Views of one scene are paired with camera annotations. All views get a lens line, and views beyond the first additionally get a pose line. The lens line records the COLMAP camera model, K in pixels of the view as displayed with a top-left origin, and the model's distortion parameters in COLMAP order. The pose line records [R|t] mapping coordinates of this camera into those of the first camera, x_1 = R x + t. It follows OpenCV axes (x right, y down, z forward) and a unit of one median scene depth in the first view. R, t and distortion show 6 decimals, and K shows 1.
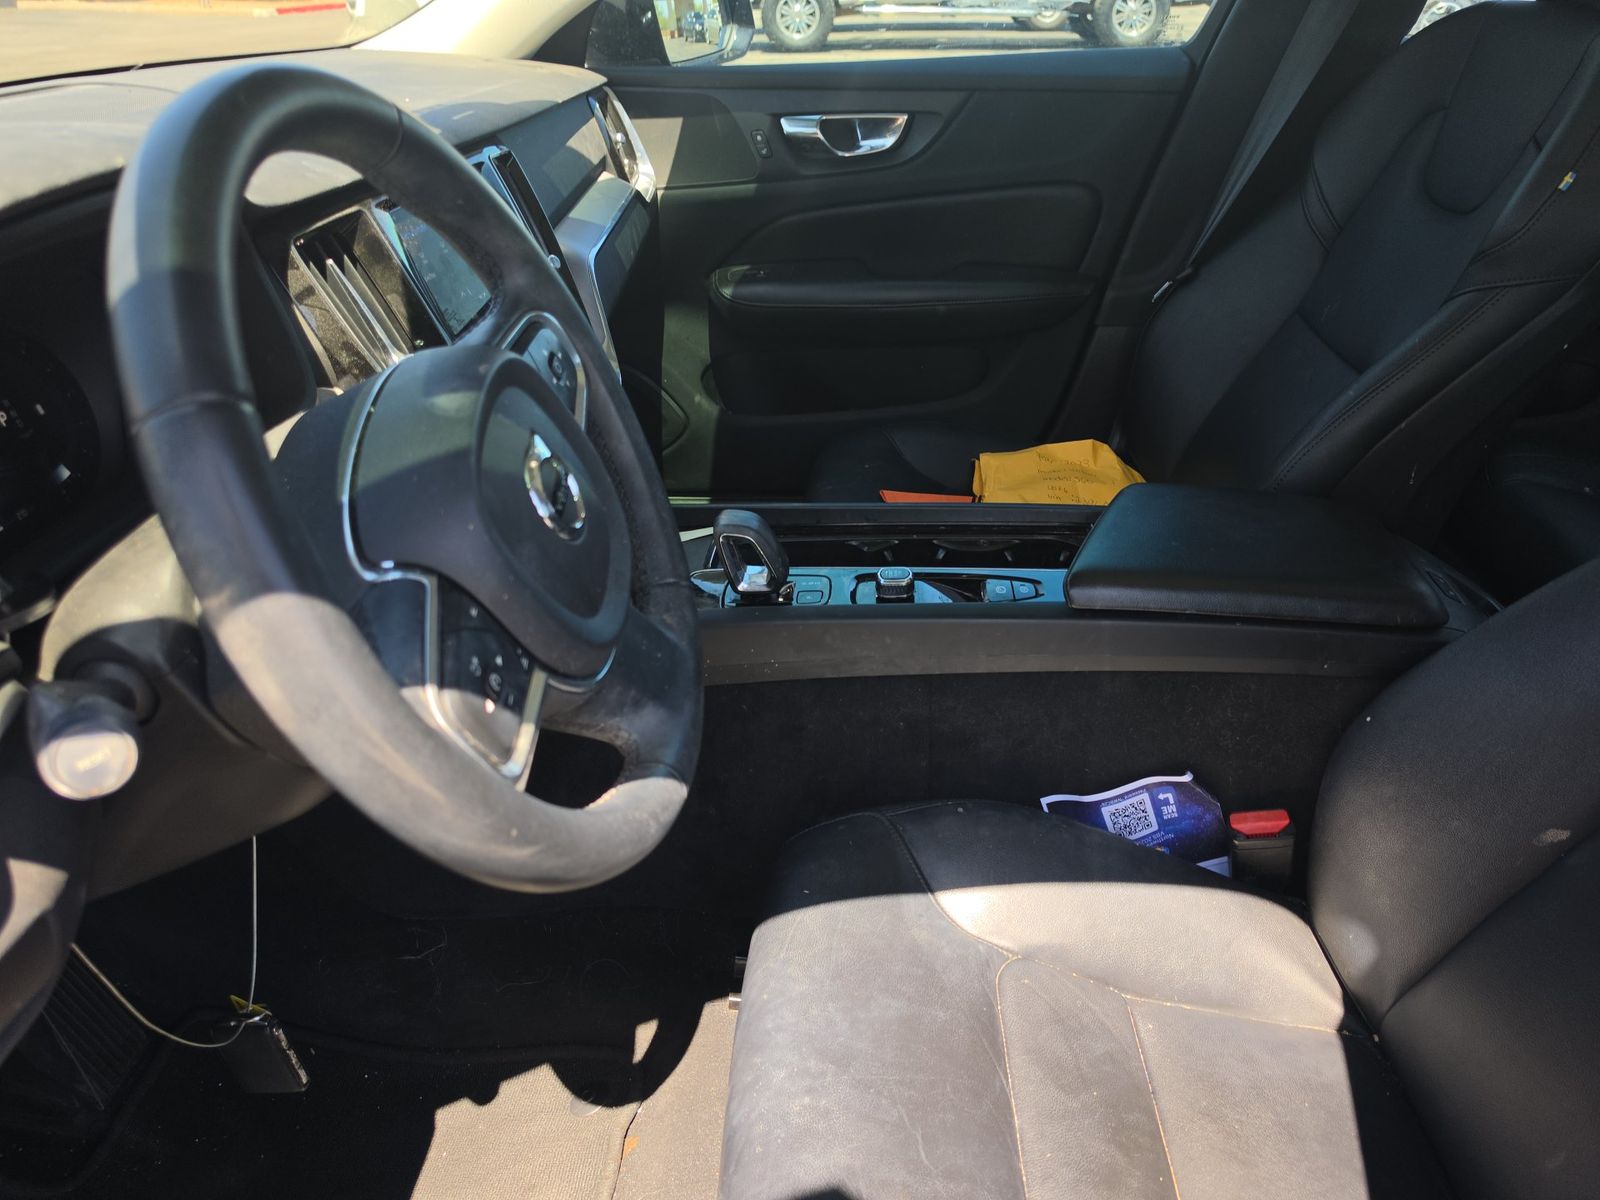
lens RADIAL K [[1072.3, 0, 787.8], [0, 1072.3, 607.0], [0, 0, 1]] dist [0.009726, -0.009013]
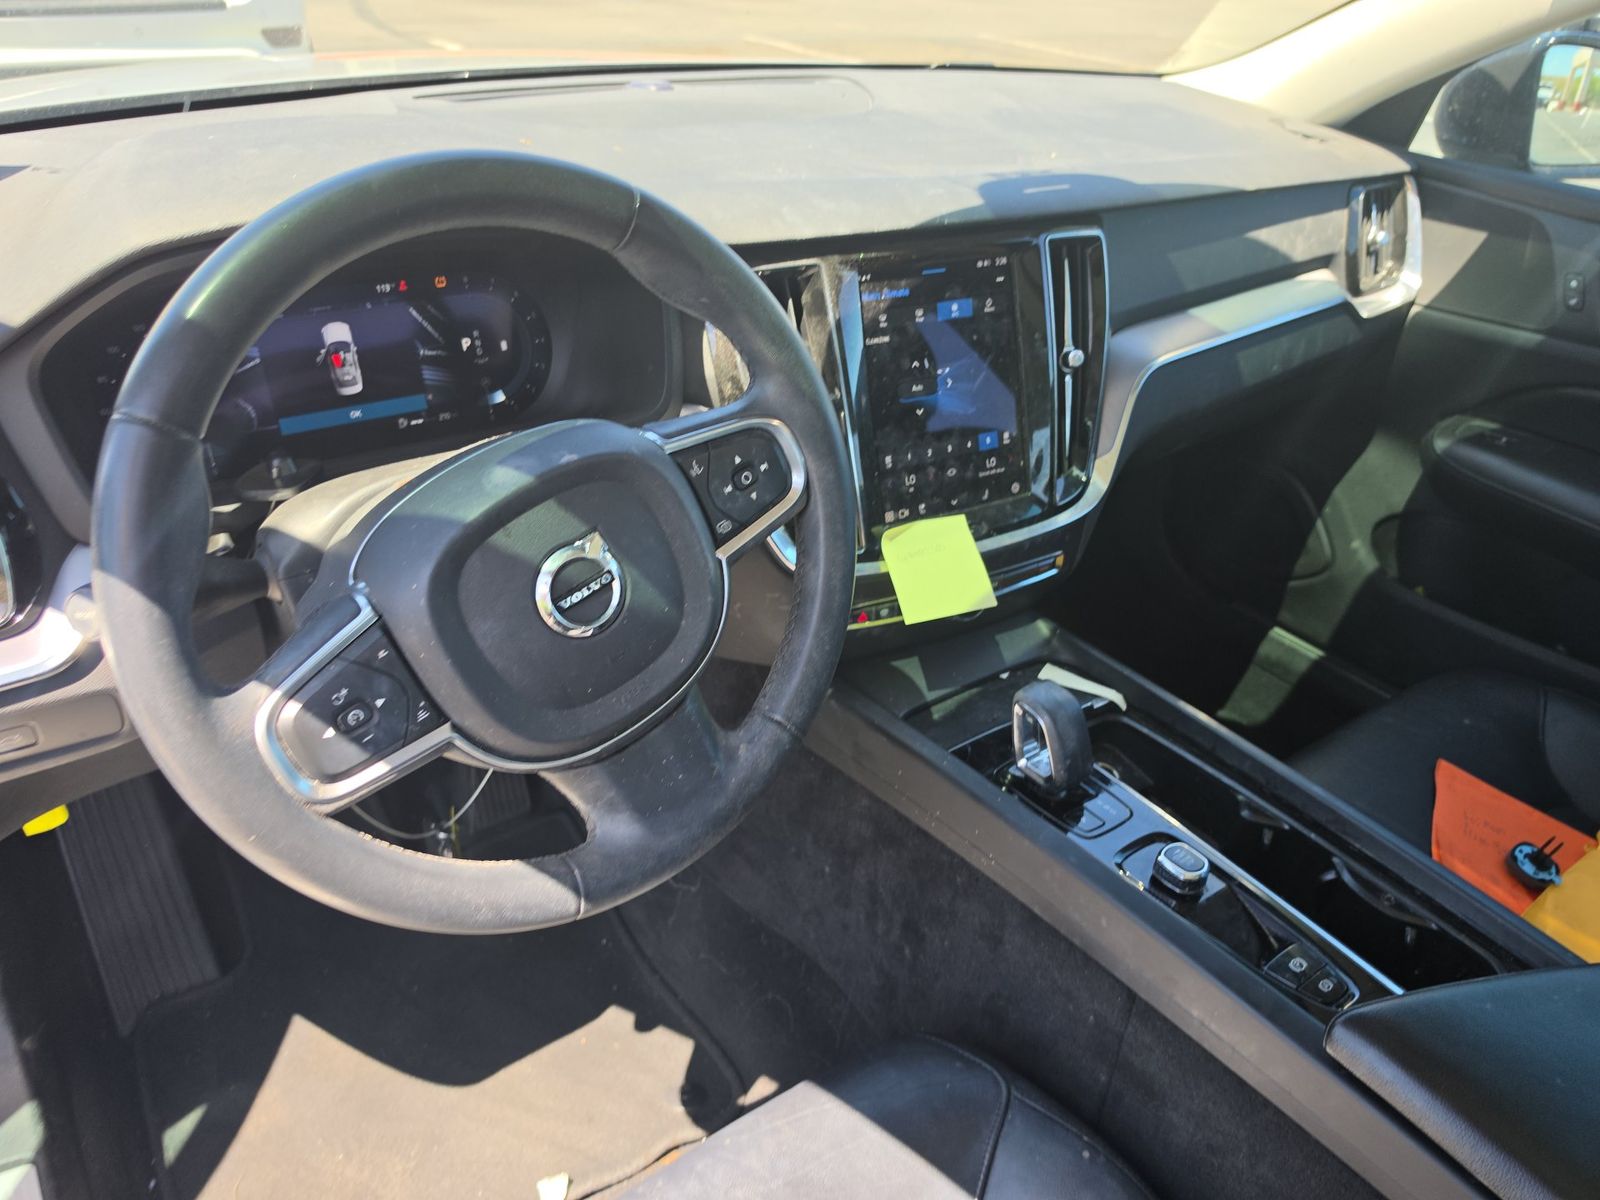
lens RADIAL K [[1072.3, 0, 803.3], [0, 1072.3, 588.9], [0, 0, 1]] dist [0.009726, -0.009013]
pose [[0.653222, 0.460278, -0.601203, 0.197300], [-0.458622, 0.872310, 0.169532, -0.137794], [0.602467, 0.164983, 0.780906, 0.113858]]
